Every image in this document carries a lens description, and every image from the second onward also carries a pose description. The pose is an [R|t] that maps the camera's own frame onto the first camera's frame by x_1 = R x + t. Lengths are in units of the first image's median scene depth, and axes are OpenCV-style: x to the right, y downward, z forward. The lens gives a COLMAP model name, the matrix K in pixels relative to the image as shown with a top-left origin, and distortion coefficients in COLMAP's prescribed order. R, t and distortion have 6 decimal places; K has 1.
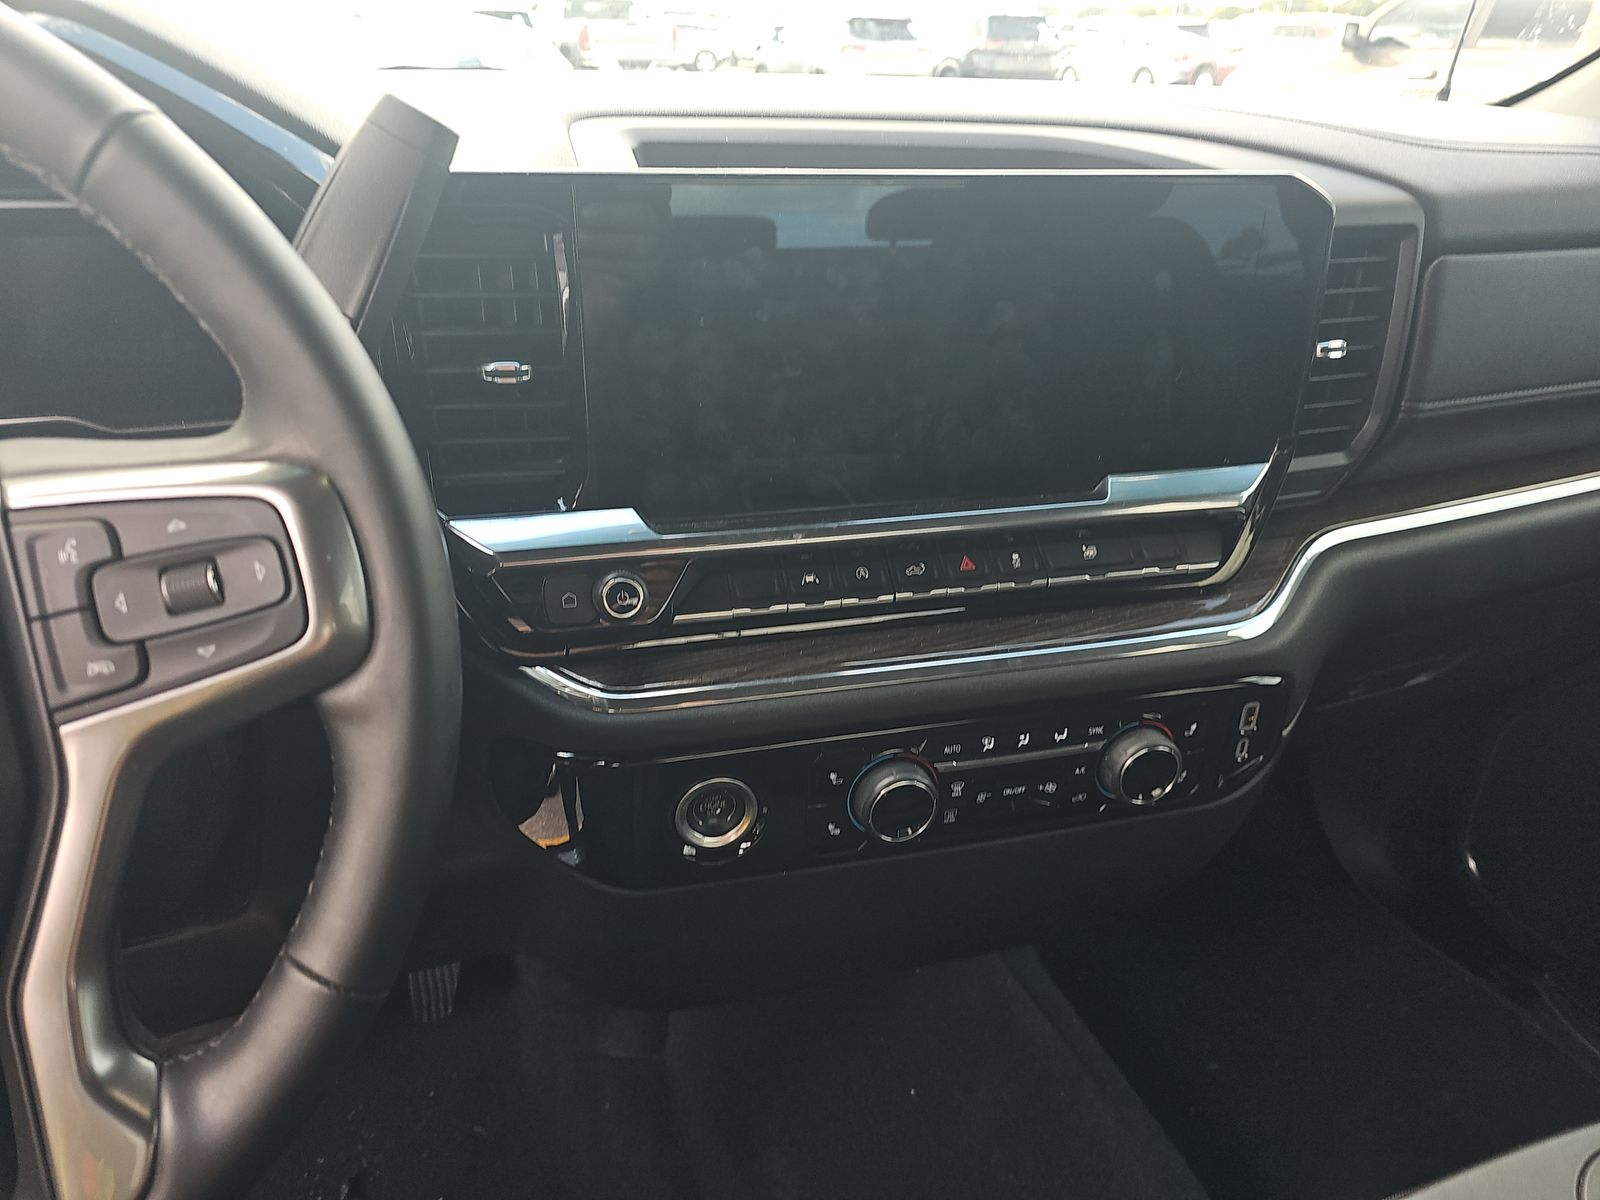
lens RADIAL K [[1059.8, 0, 790.0], [0, 1059.8, 610.4], [0, 0, 1]] dist [0.036101, -0.038394]
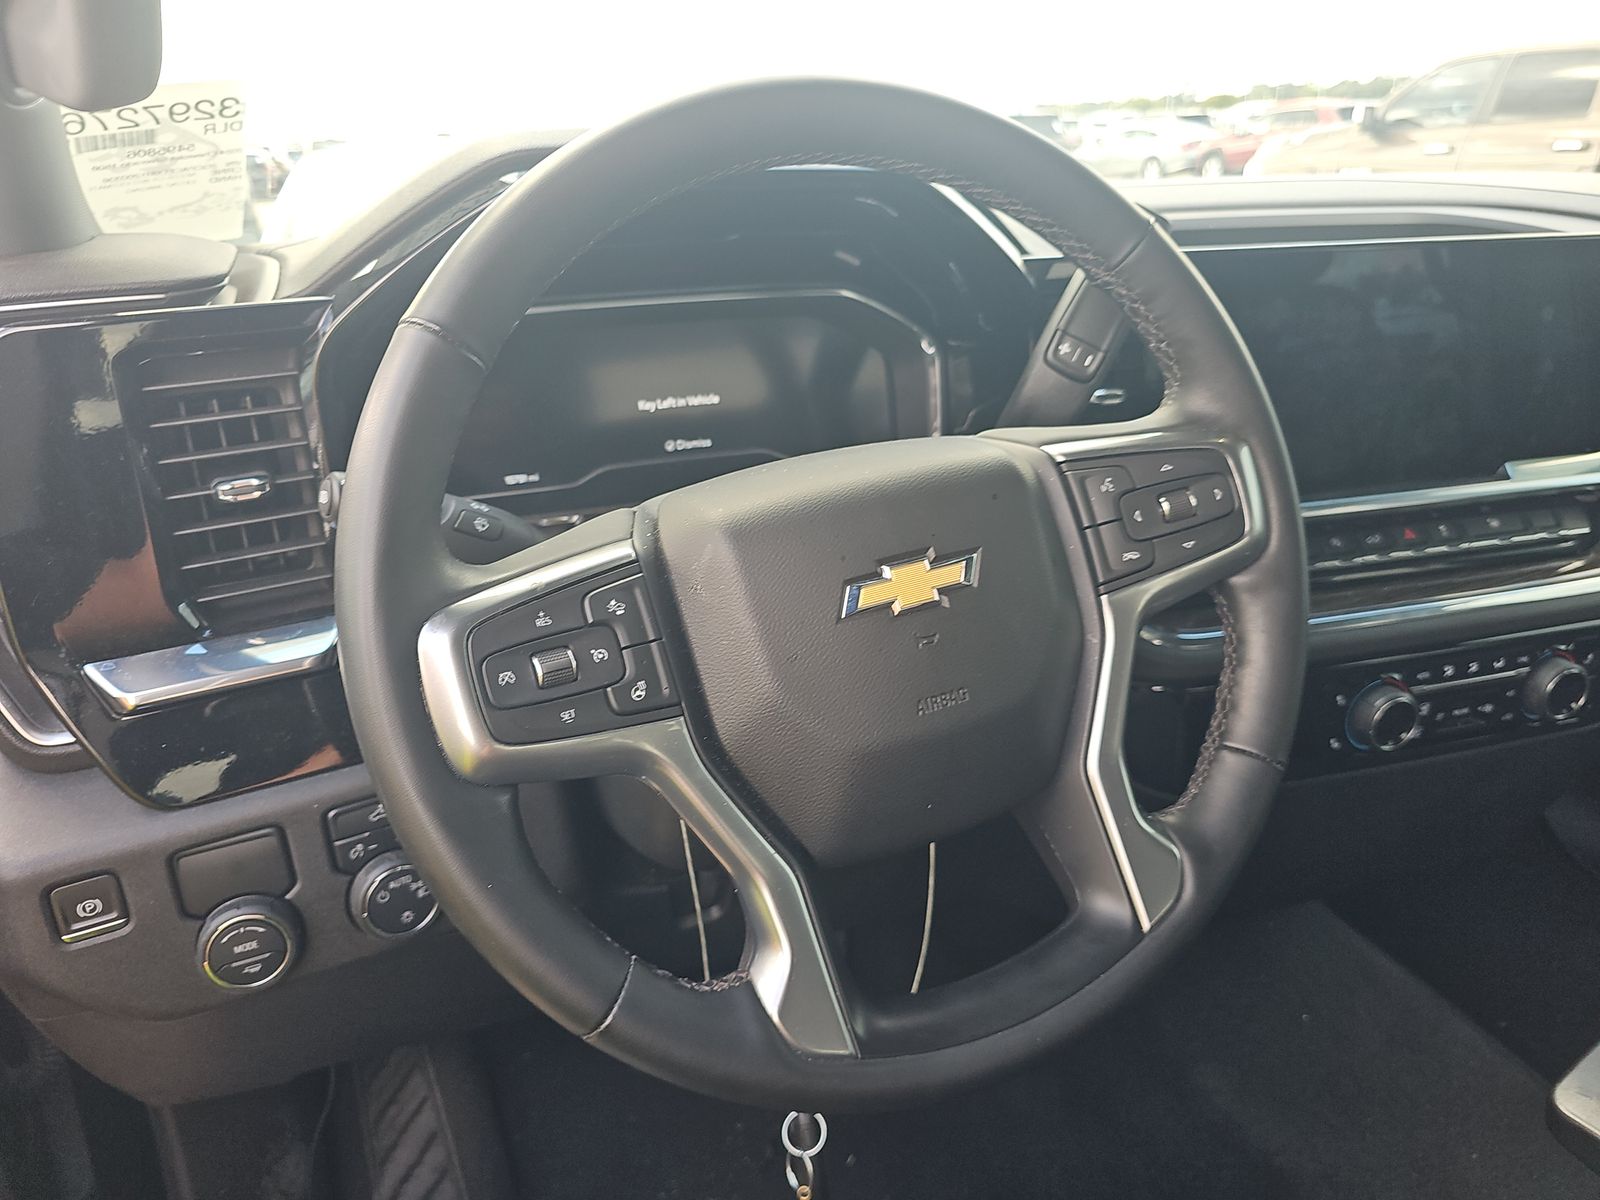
lens RADIAL K [[1059.8, 0, 817.6], [0, 1059.8, 594.0], [0, 0, 1]] dist [0.036101, -0.038394]
pose [[0.999016, -0.044325, -0.001298, -0.542332], [0.044015, 0.994730, -0.092603, 0.114913], [0.005396, 0.092455, 0.995702, -0.277727]]
